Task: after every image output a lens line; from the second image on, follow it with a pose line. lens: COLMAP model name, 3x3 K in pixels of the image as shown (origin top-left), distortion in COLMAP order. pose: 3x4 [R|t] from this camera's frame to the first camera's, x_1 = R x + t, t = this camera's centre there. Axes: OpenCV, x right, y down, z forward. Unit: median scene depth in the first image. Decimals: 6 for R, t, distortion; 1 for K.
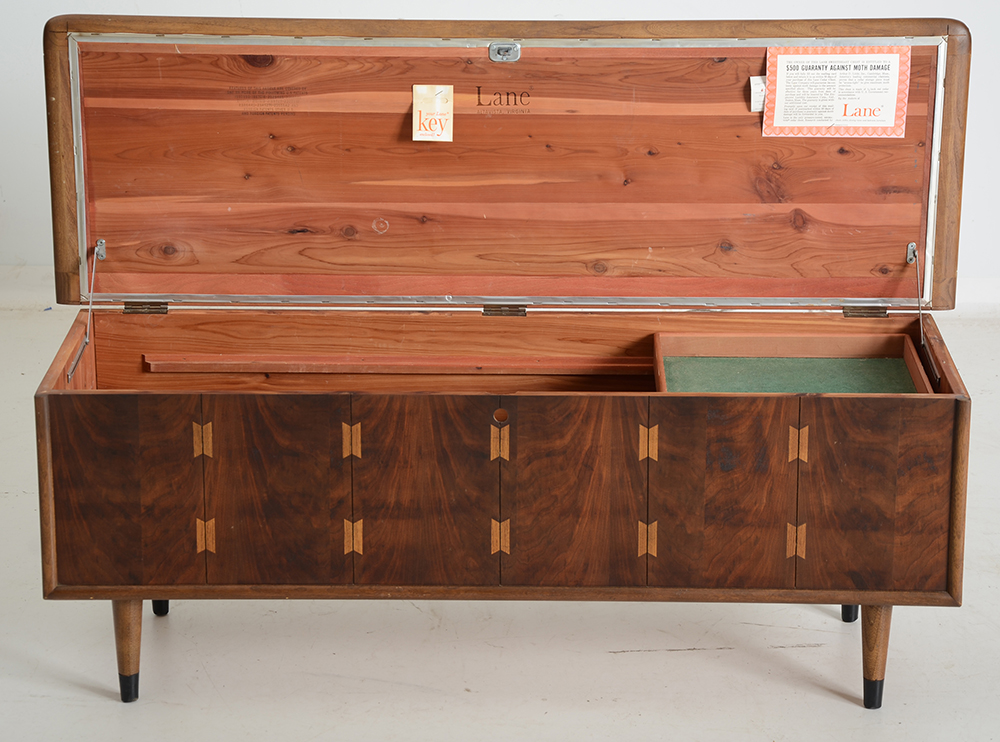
lens RADIAL K [[2813.1, 0, 500.2], [0, 2813.1, 371.5], [0, 0, 1]] dist [0.653673, 0.000000]
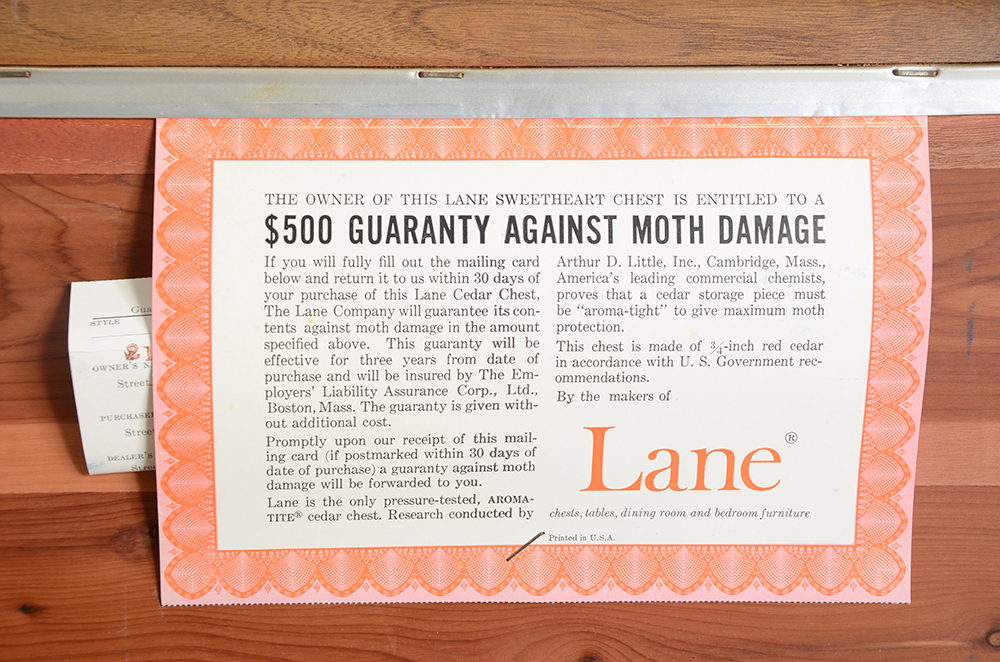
lens RADIAL K [[1725.7, 0, 499.3], [0, 1725.7, 331.1], [0, 0, 1]] dist [0.069186, 0.000000]
pose [[0.997721, -0.016105, 0.065531, 0.107831], [0.025391, 0.989332, -0.143447, -0.084299], [-0.062522, 0.144784, 0.987486, 0.893085]]
